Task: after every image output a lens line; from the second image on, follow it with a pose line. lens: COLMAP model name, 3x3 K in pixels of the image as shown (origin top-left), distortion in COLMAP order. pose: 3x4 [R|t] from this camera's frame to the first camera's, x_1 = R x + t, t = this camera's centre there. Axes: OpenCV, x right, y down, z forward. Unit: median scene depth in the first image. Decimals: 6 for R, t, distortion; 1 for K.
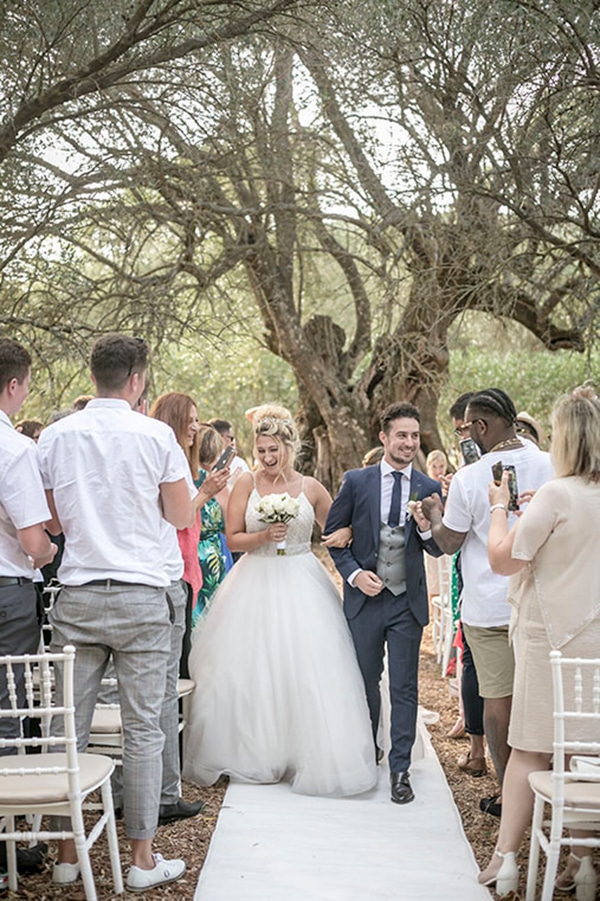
lens RADIAL K [[884.6, 0, 300.0], [0, 884.6, 450.5], [0, 0, 1]] dist [-0.004763, -0.003626]
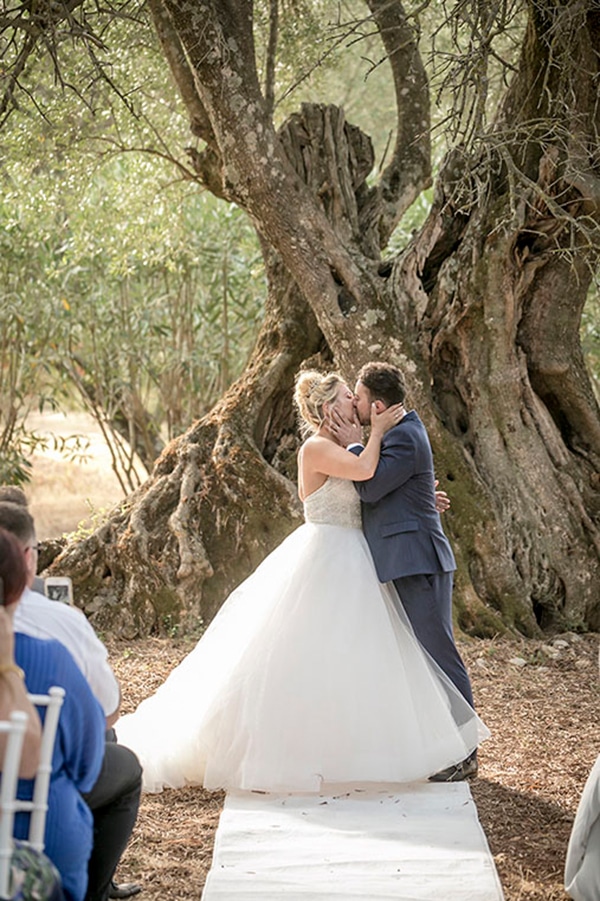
lens RADIAL K [[884.6, 0, 300.0], [0, 884.6, 450.5], [0, 0, 1]] dist [-0.004763, -0.003626]
pose [[0.999961, -0.002688, -0.008383, 0.018118], [0.002866, 0.999770, 0.021232, 0.010870], [0.008324, -0.021255, 0.999739, 0.557406]]
